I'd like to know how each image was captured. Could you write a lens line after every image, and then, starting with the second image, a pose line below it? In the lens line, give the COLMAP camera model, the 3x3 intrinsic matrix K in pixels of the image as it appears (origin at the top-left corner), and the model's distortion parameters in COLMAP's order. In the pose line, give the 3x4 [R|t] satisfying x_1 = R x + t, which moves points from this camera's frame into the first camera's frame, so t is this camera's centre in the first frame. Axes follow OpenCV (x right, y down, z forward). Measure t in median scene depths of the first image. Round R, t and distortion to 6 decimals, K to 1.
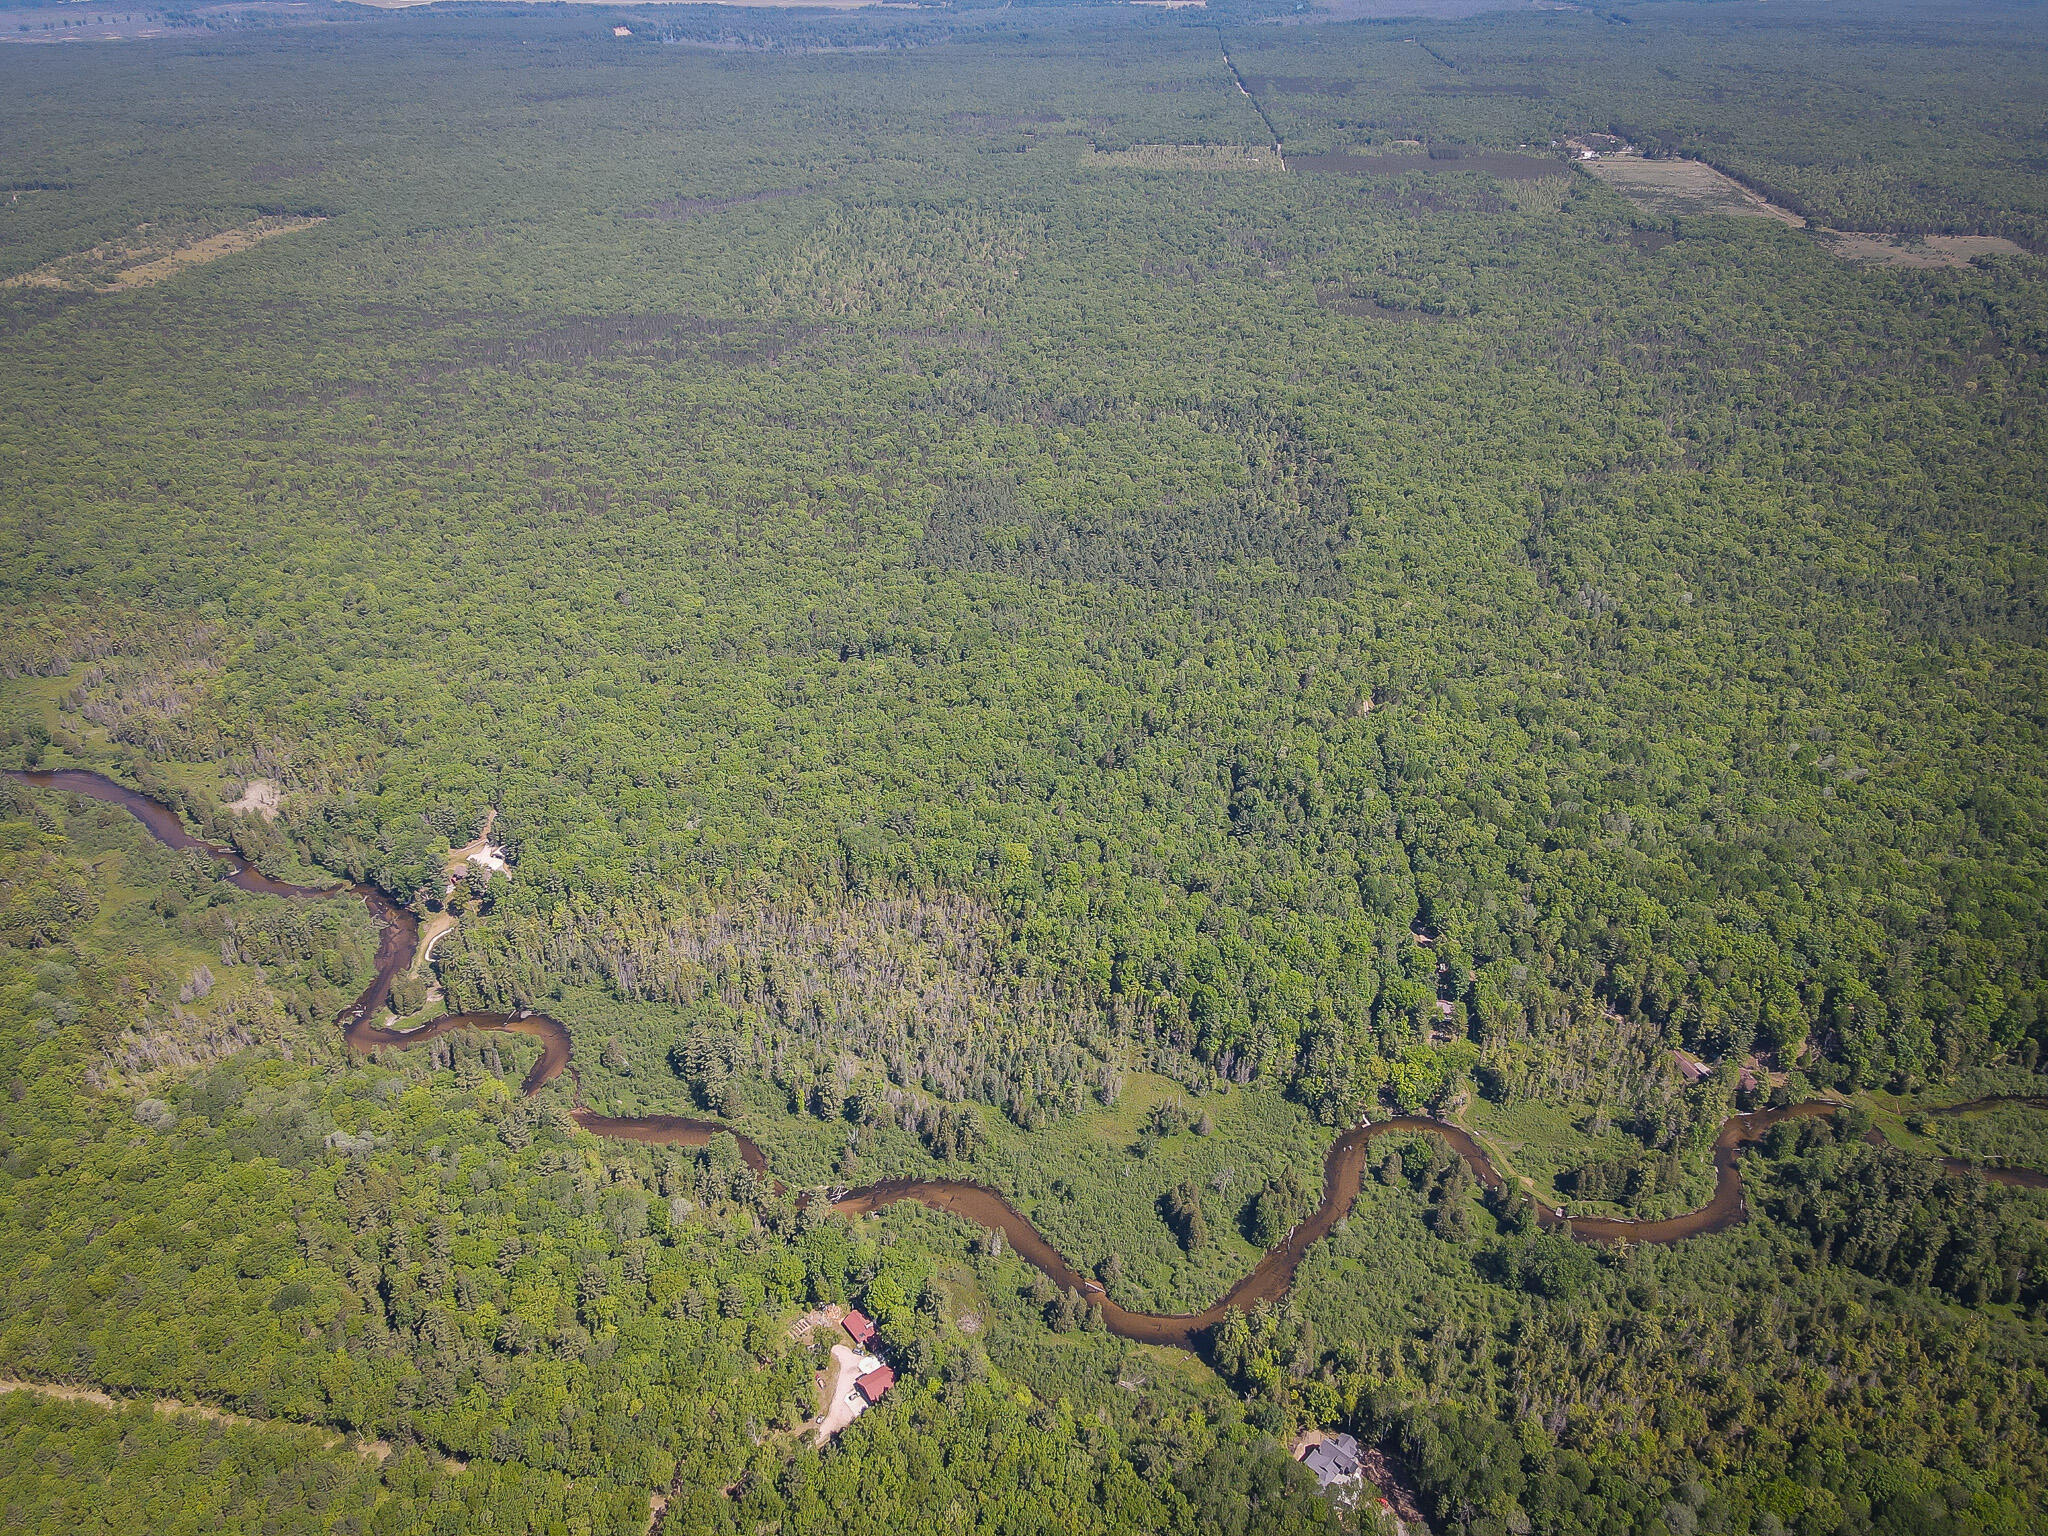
lens RADIAL K [[1501.6, 0, 1024.0], [0, 1501.6, 768.0], [0, 0, 1]] dist [0.011382, 0.009855]
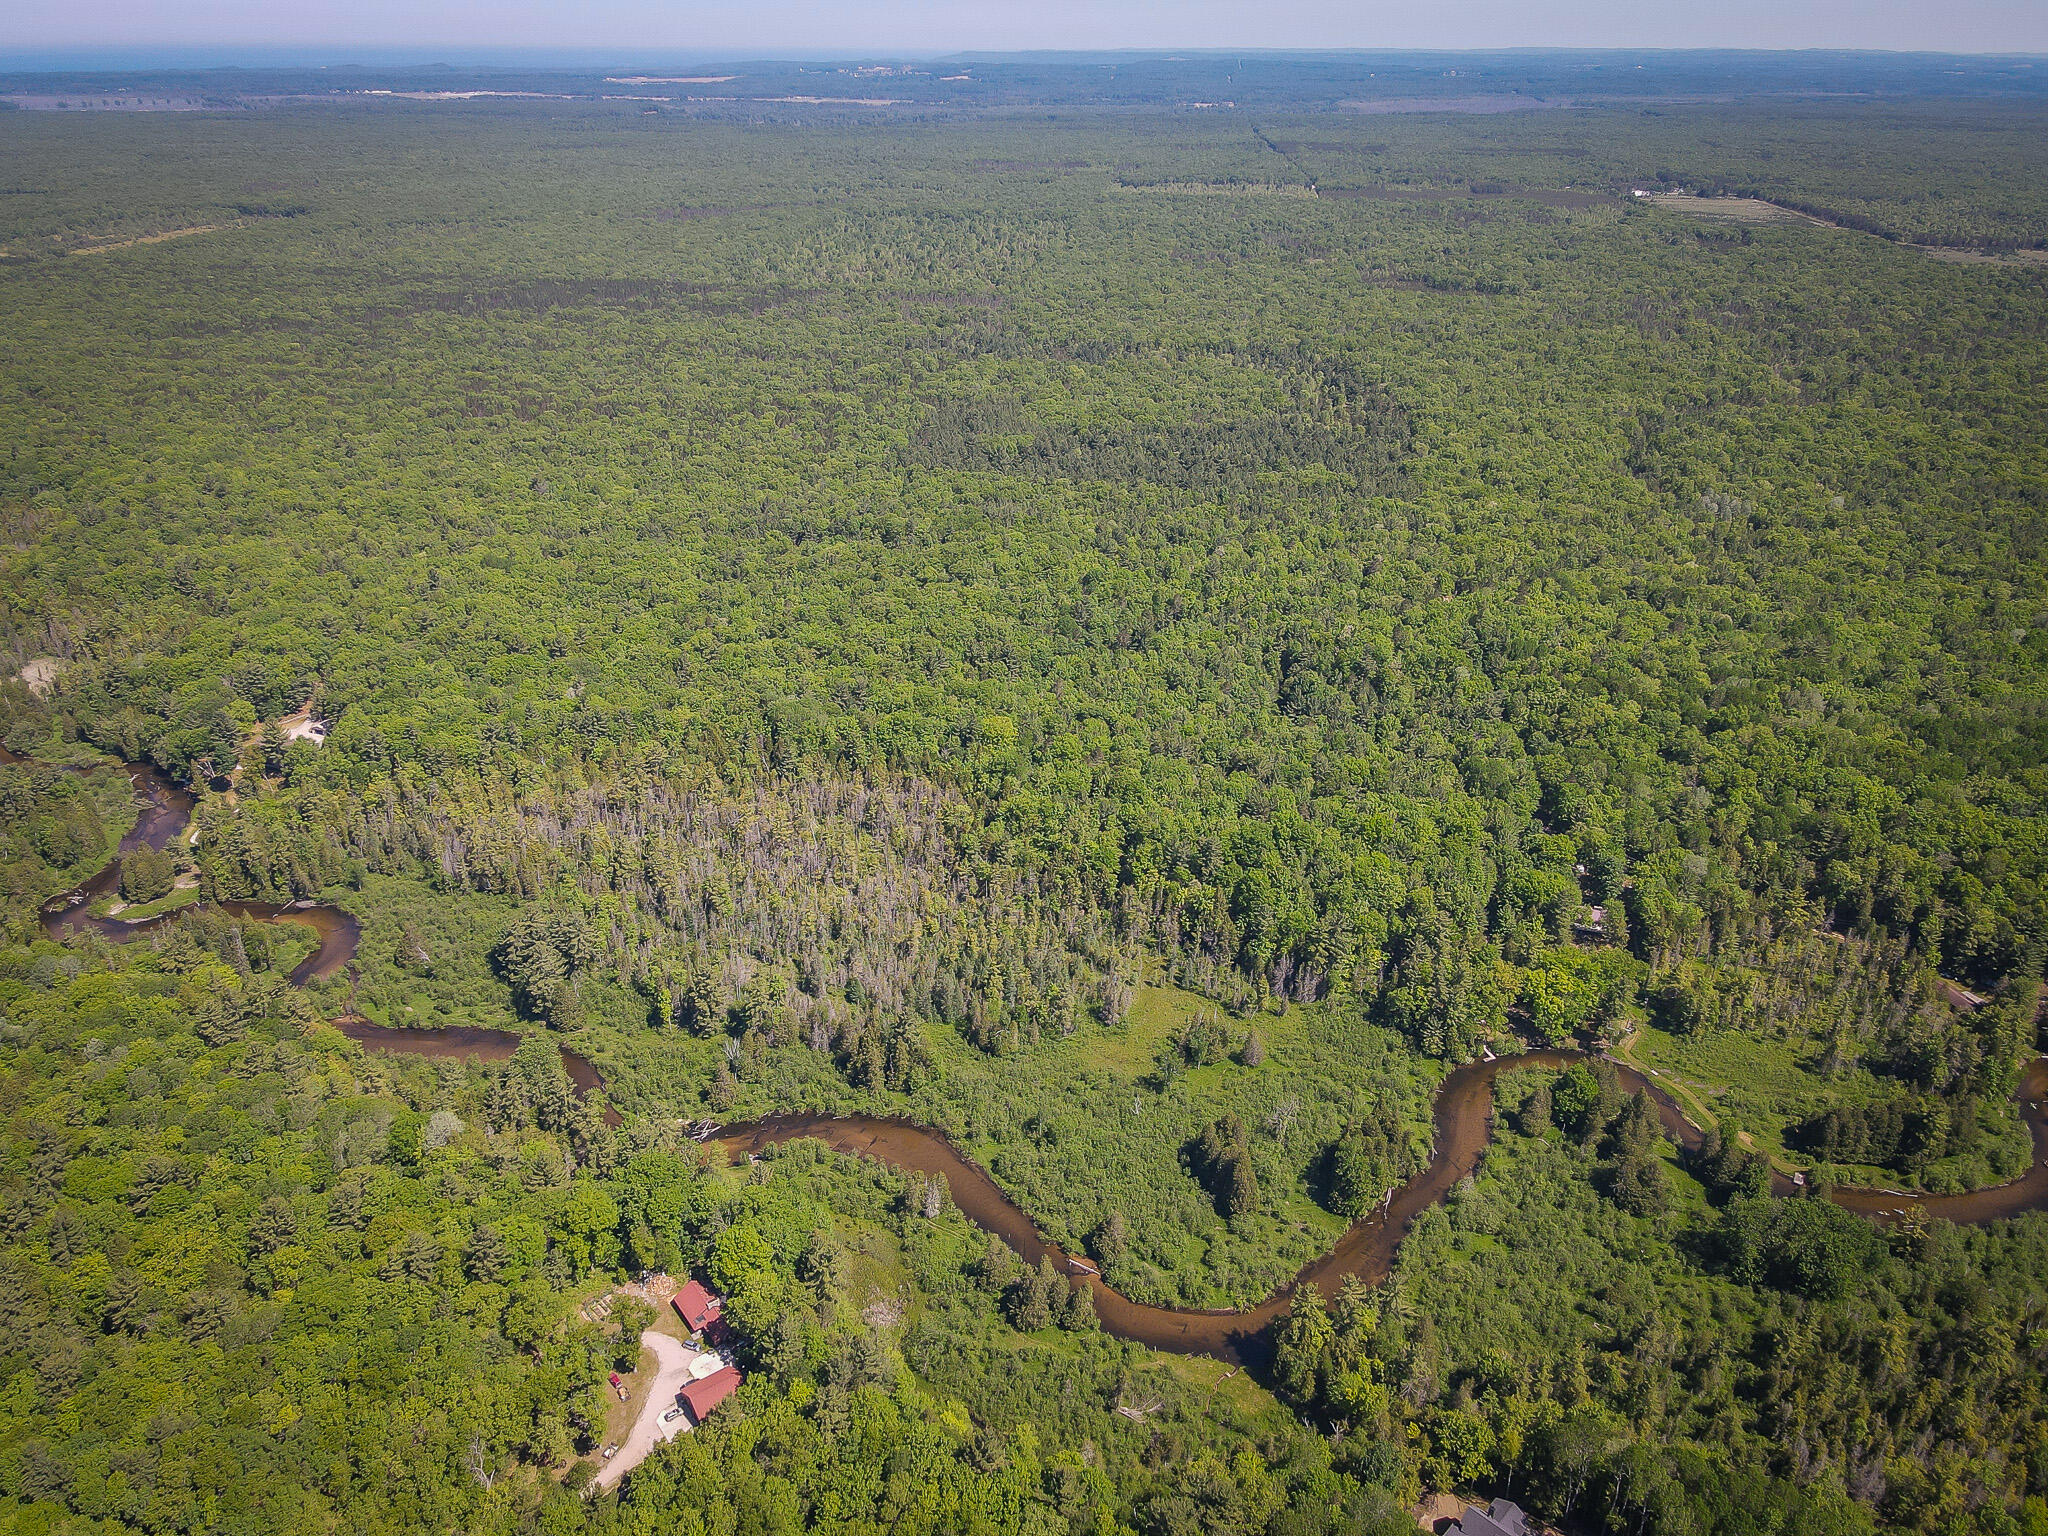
lens RADIAL K [[1498.9, 0, 1024.0], [0, 1498.9, 768.0], [0, 0, 1]] dist [0.020346, -0.000674]
pose [[0.999731, 0.018038, -0.014567, 0.022867], [-0.019153, 0.996576, -0.080430, 0.156766], [0.013066, 0.080687, 0.996654, 0.292256]]
